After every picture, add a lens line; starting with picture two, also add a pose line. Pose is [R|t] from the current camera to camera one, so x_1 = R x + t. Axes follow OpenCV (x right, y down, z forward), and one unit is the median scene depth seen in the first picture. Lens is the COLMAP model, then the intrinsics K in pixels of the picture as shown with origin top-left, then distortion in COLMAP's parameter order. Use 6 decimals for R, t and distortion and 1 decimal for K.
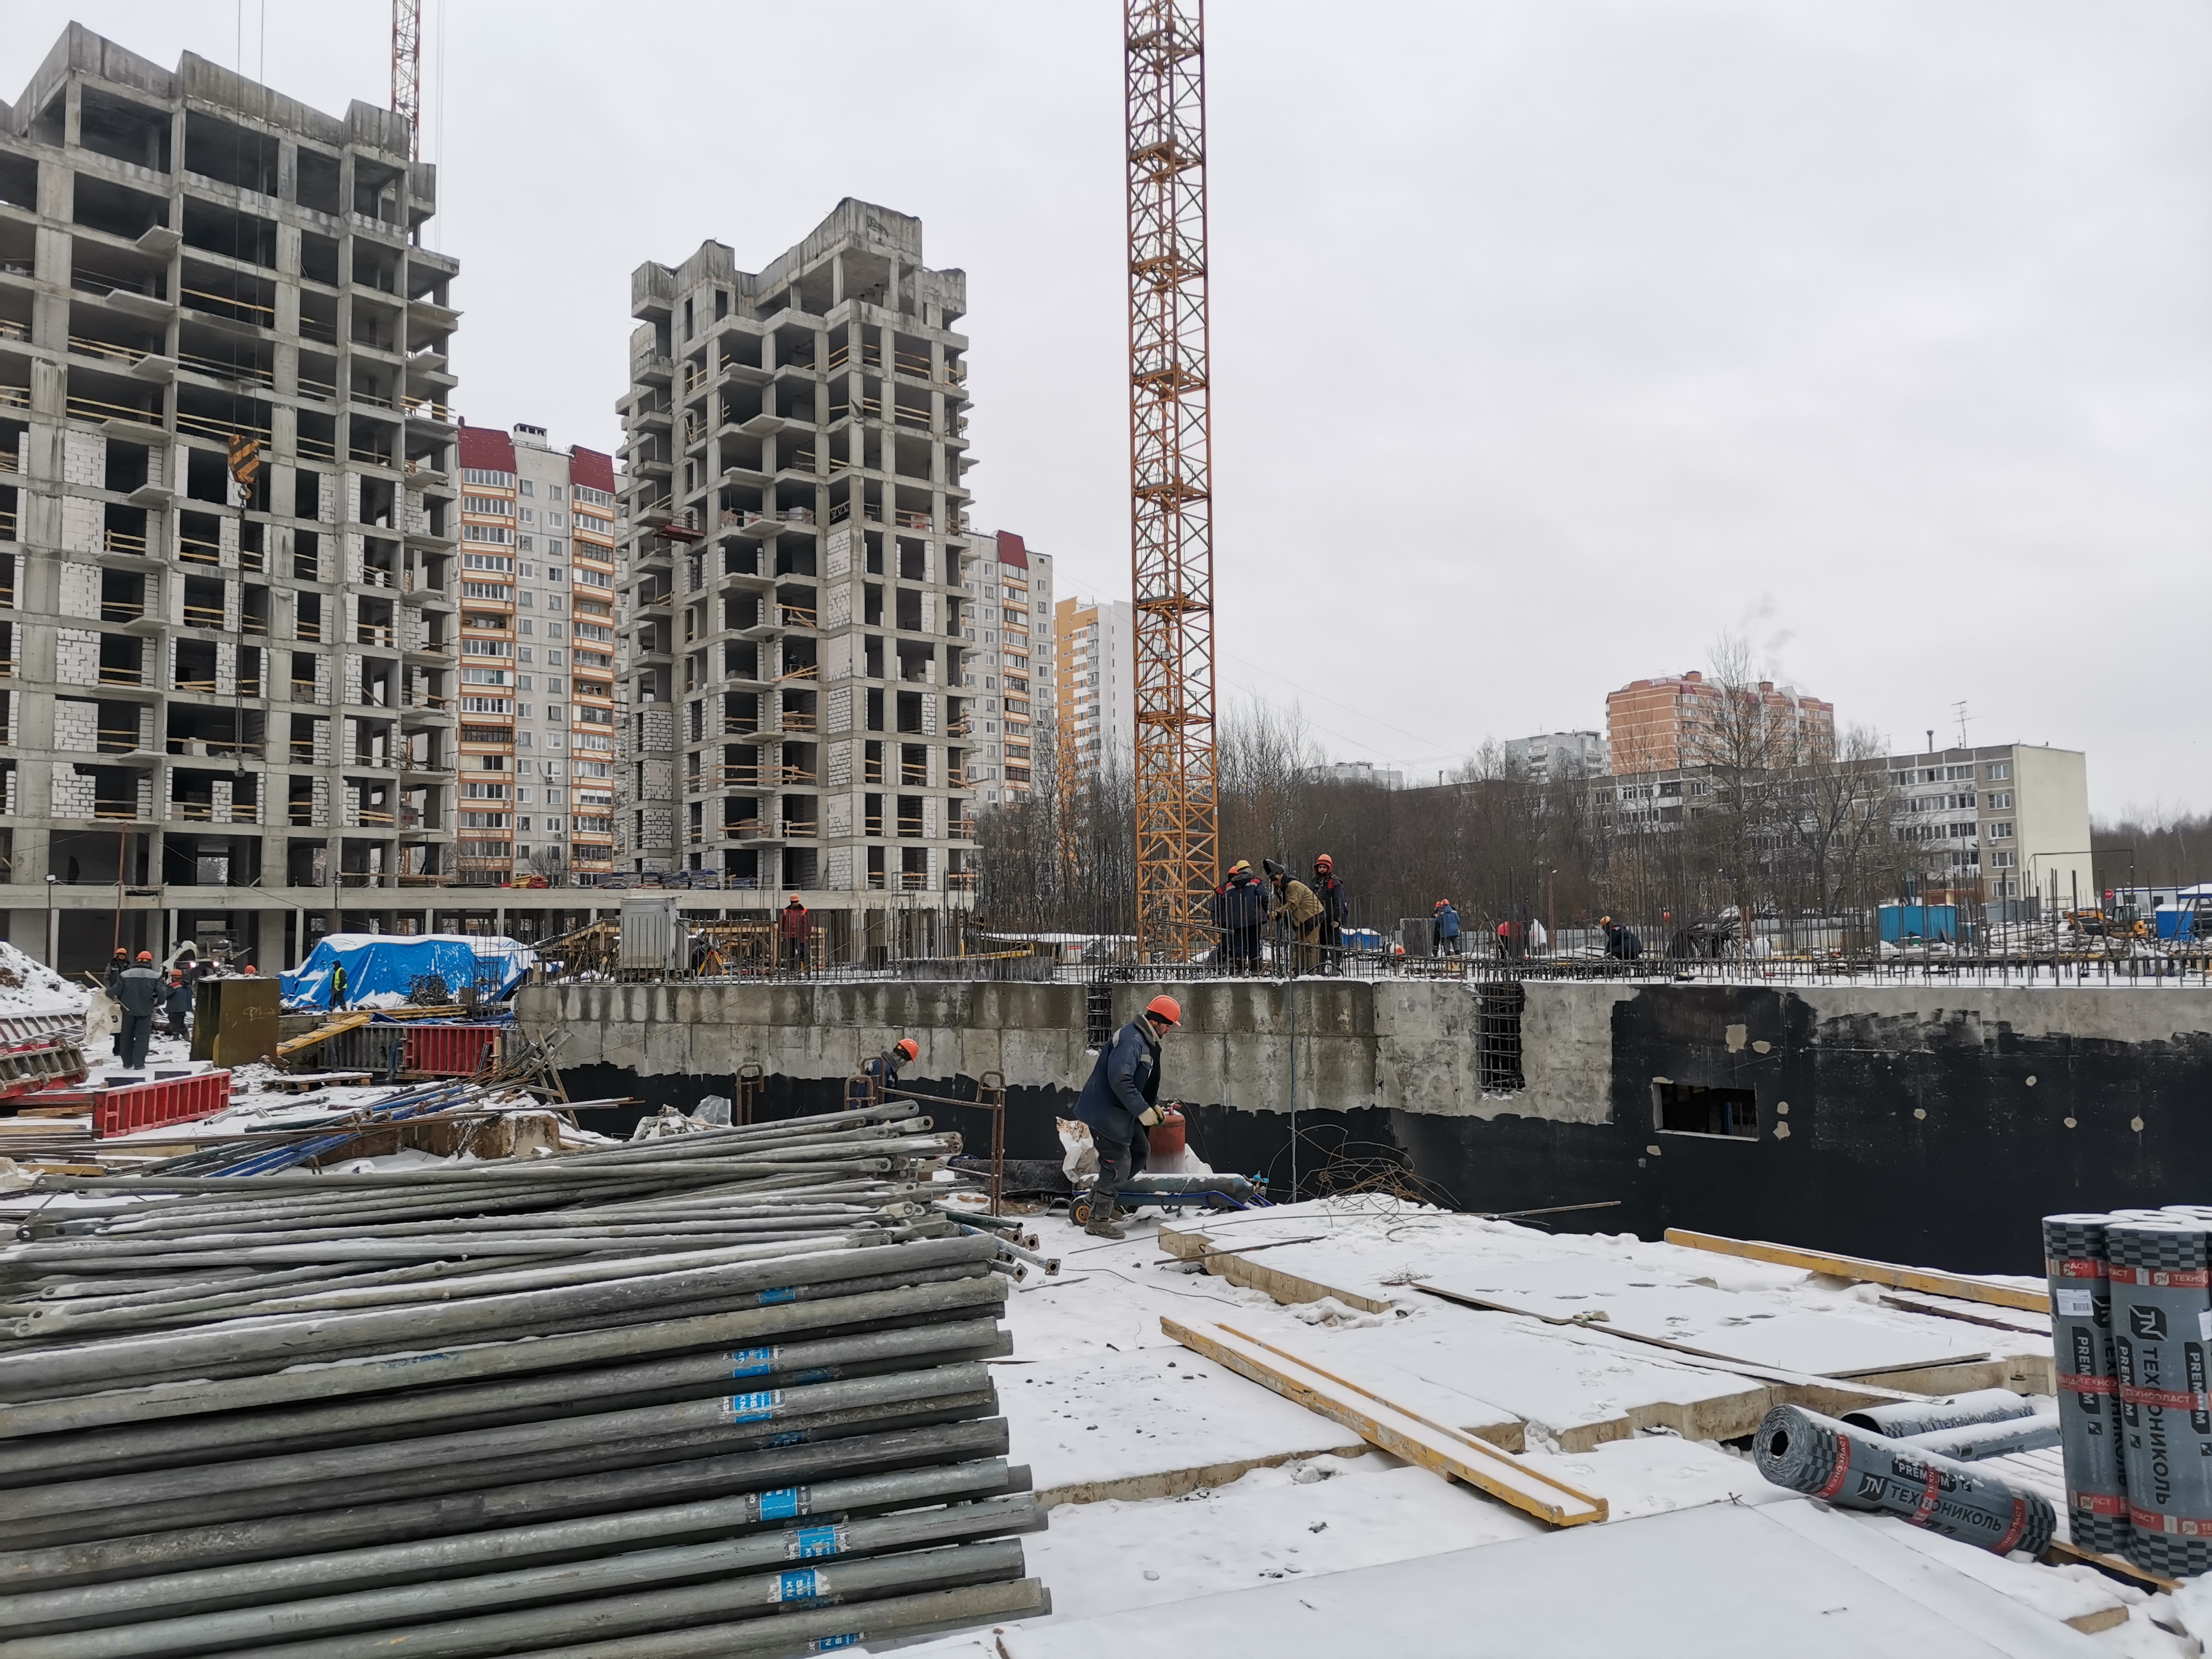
lens RADIAL K [[1628.9, 0, 1106.0], [0, 1628.9, 829.5], [0, 0, 1]] dist [0.087631, -0.124159]
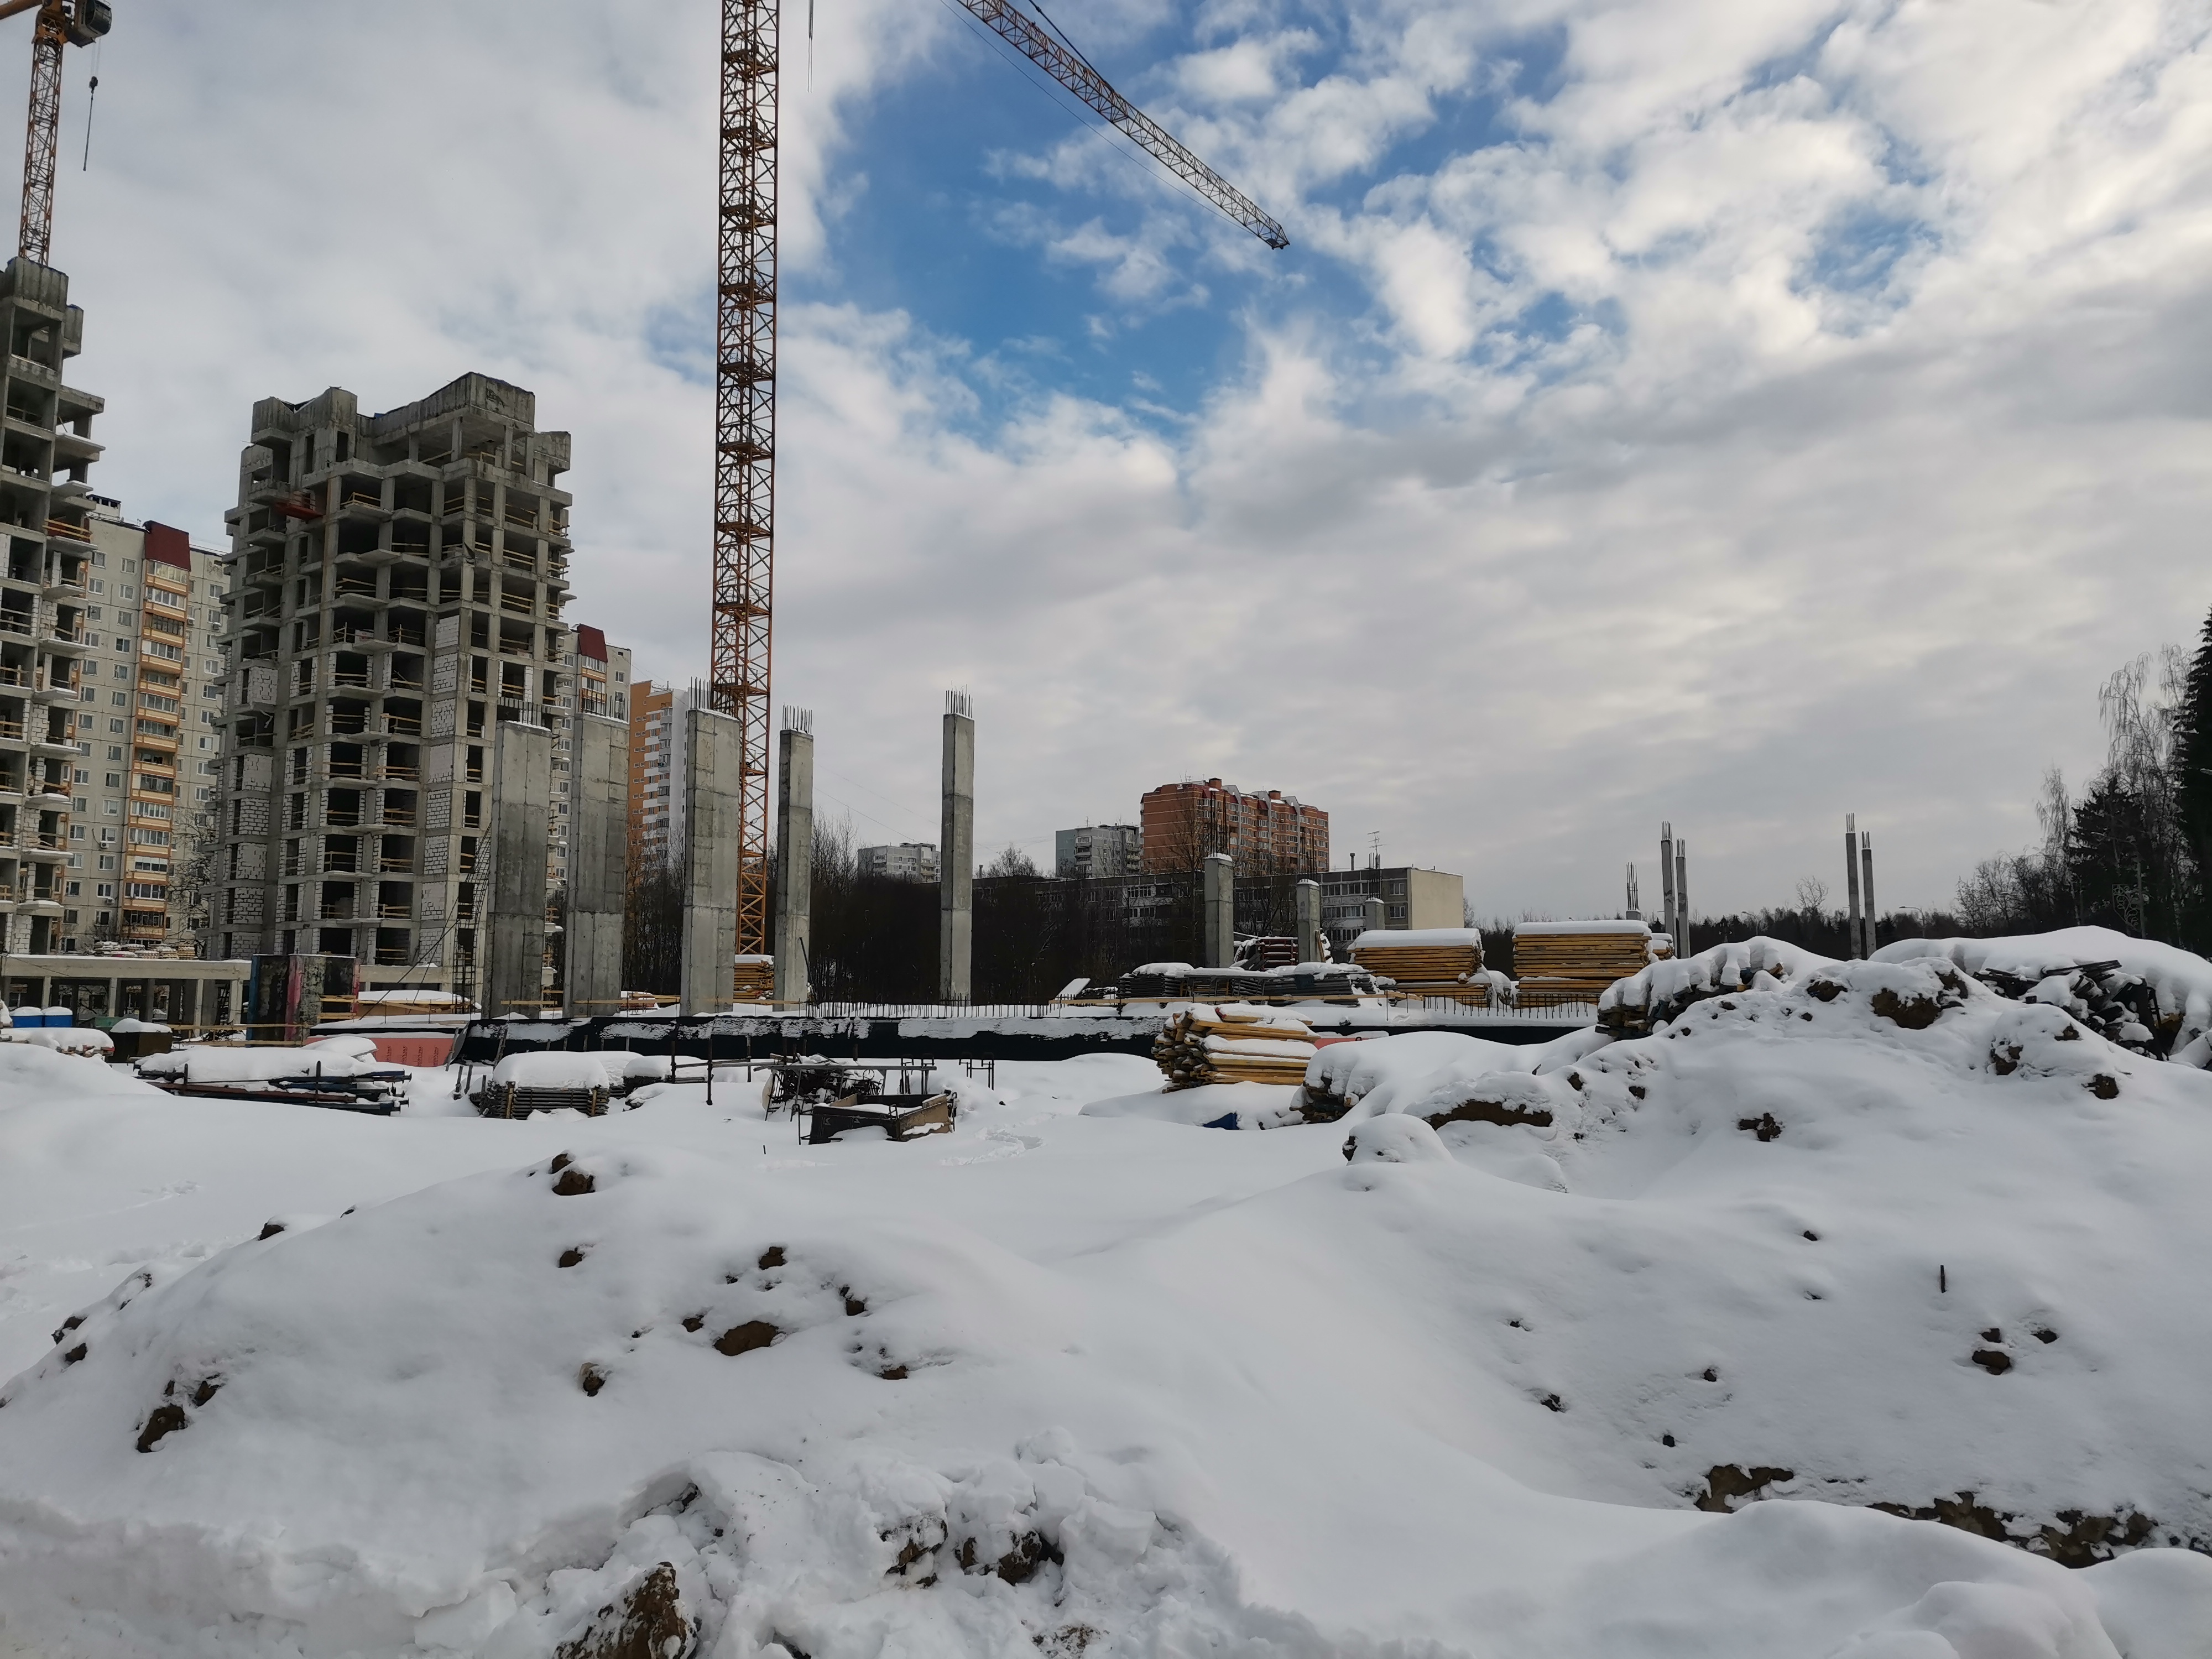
lens RADIAL K [[1628.9, 0, 1106.0], [0, 1628.9, 829.5], [0, 0, 1]] dist [0.087631, -0.124159]
pose [[0.965352, 0.043356, 0.257325, -0.008011], [-0.032070, 0.998337, -0.047899, -0.017605], [-0.258974, 0.037987, 0.965137, -0.222523]]
